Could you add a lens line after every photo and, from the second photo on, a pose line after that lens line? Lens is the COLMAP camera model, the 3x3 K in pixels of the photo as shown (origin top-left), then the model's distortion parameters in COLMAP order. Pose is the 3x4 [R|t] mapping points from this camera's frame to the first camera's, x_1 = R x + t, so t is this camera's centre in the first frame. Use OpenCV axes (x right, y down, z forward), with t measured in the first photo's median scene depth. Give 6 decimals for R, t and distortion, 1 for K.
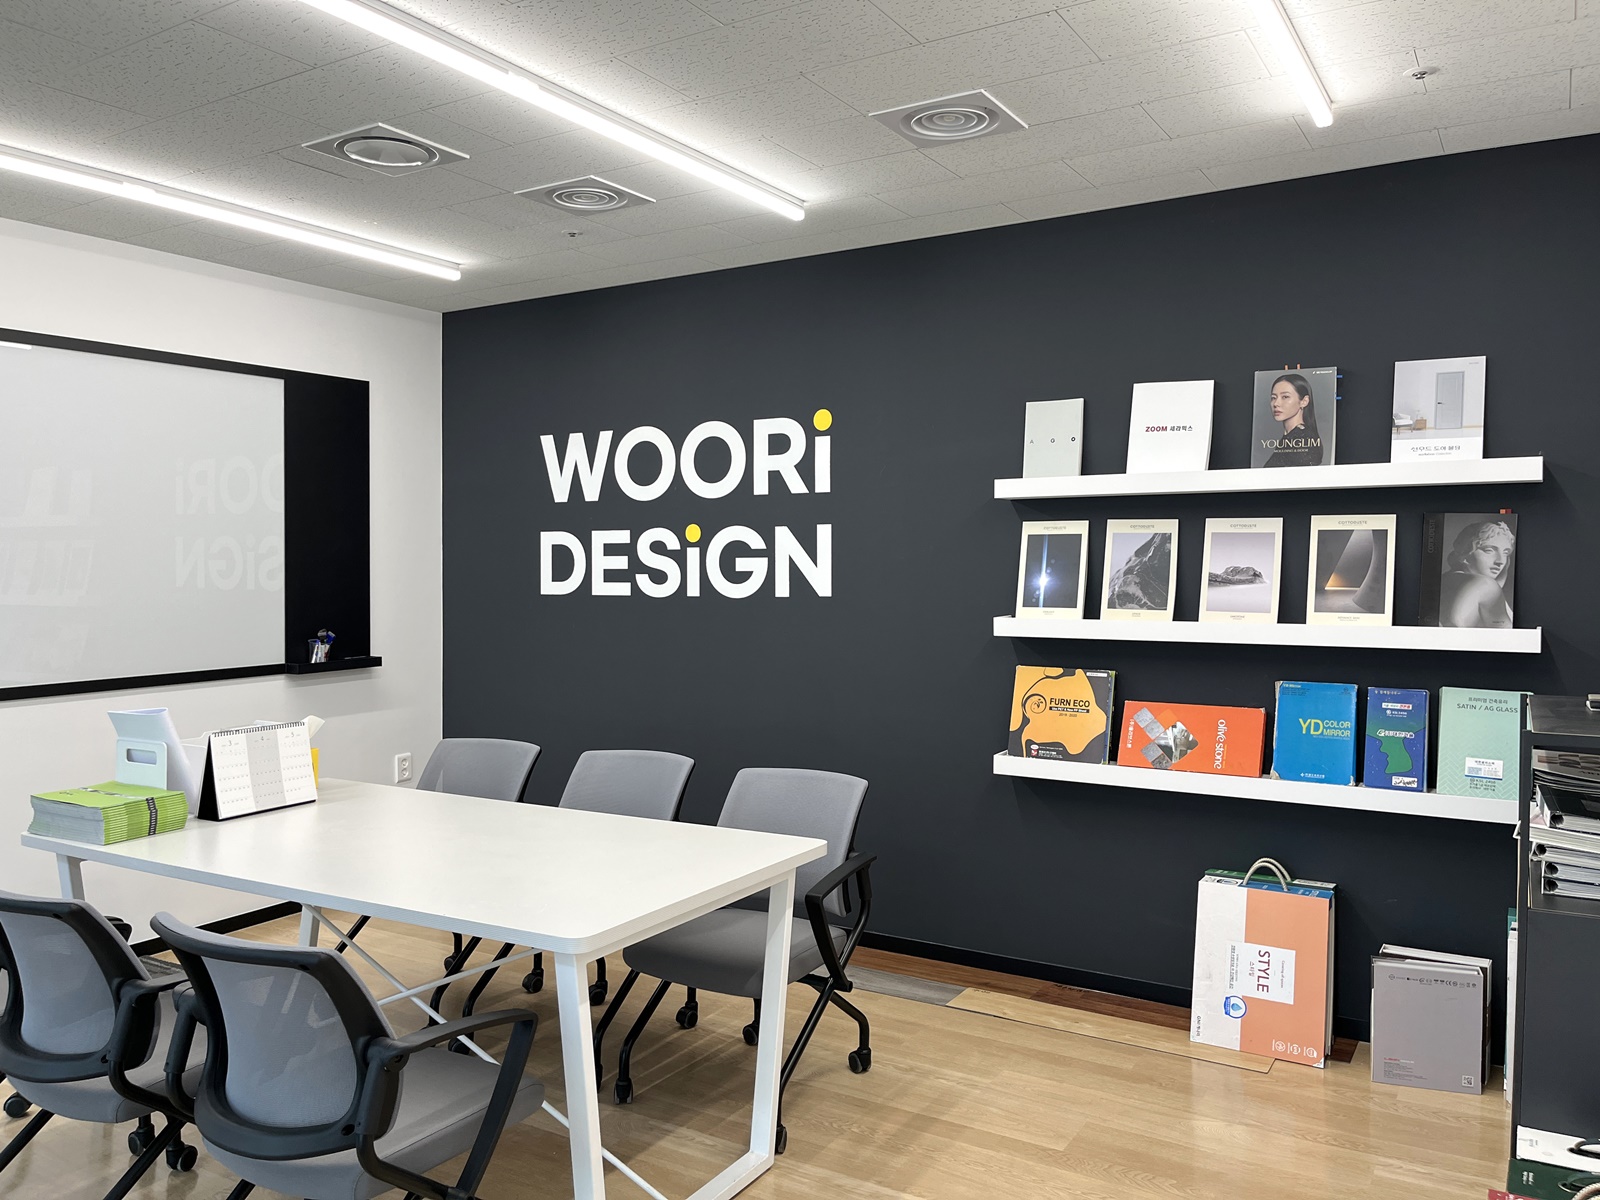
lens RADIAL K [[1222.0, 0, 797.2], [0, 1222.0, 599.2], [0, 0, 1]] dist [0.040737, -0.033818]
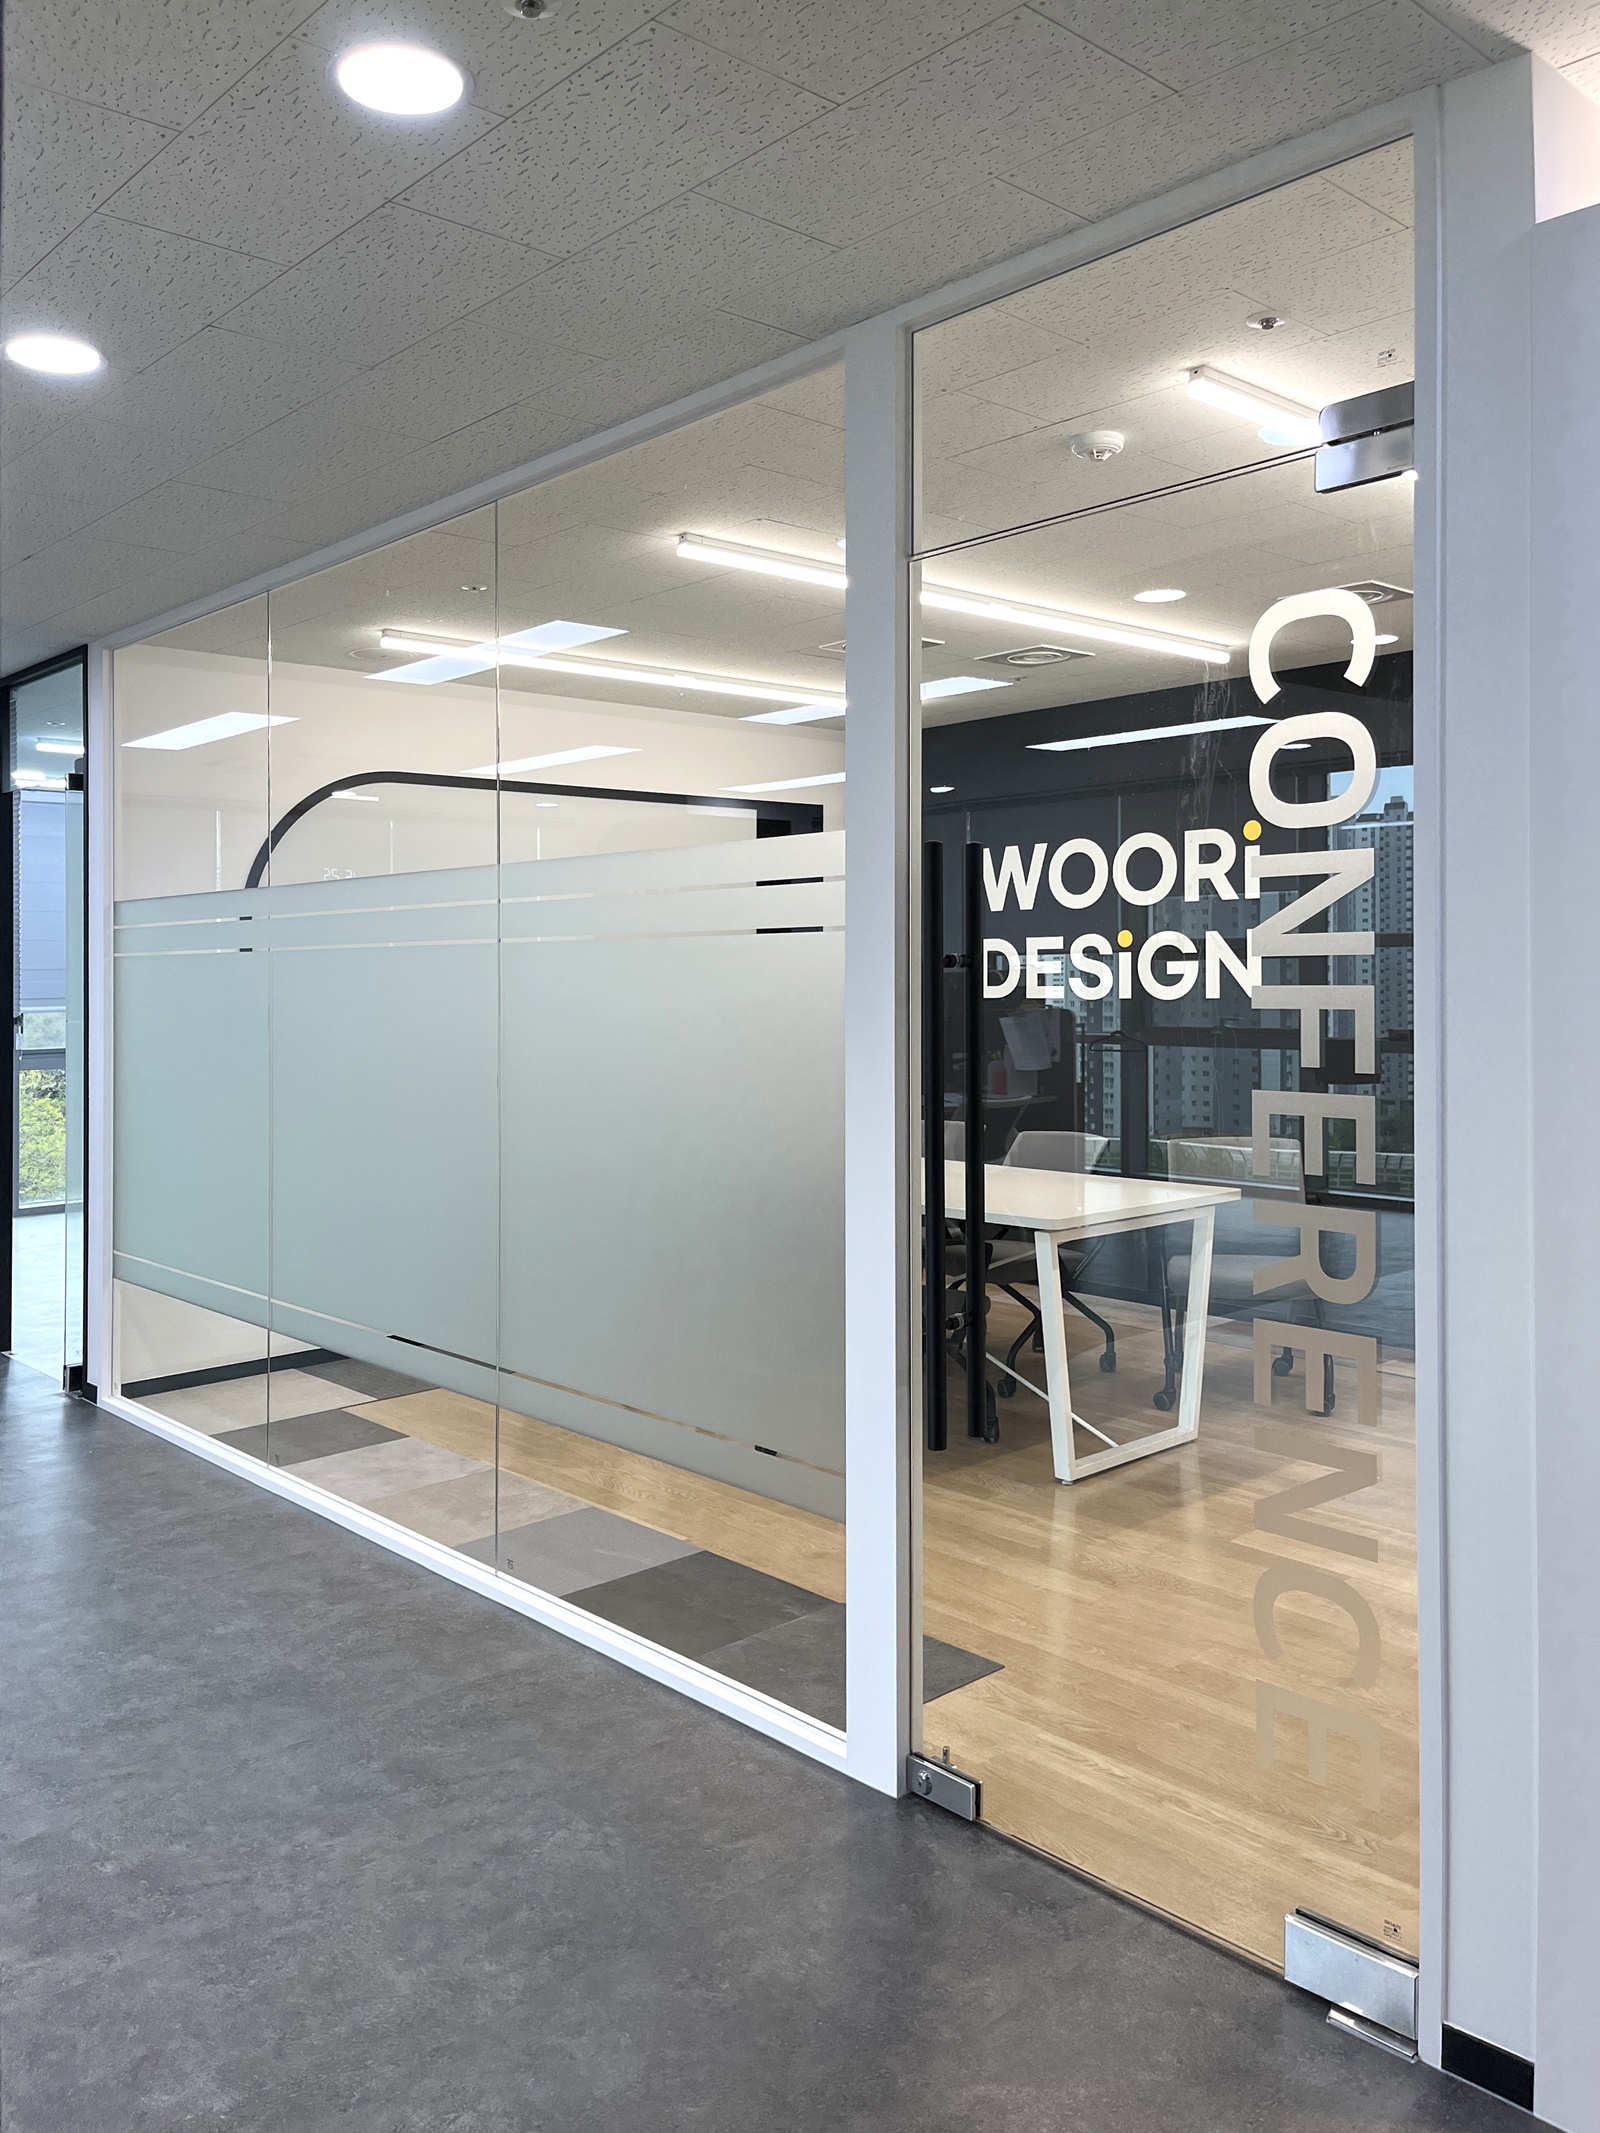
lens RADIAL K [[1629.1, 0, 736.0], [0, 1629.1, 1048.4], [0, 0, 1]] dist [0.040737, -0.033818]
pose [[0.952485, 0.001659, -0.304582, 0.024402], [0.007379, 0.999566, 0.028520, -0.001921], [0.304498, -0.029413, 0.952059, -0.446197]]
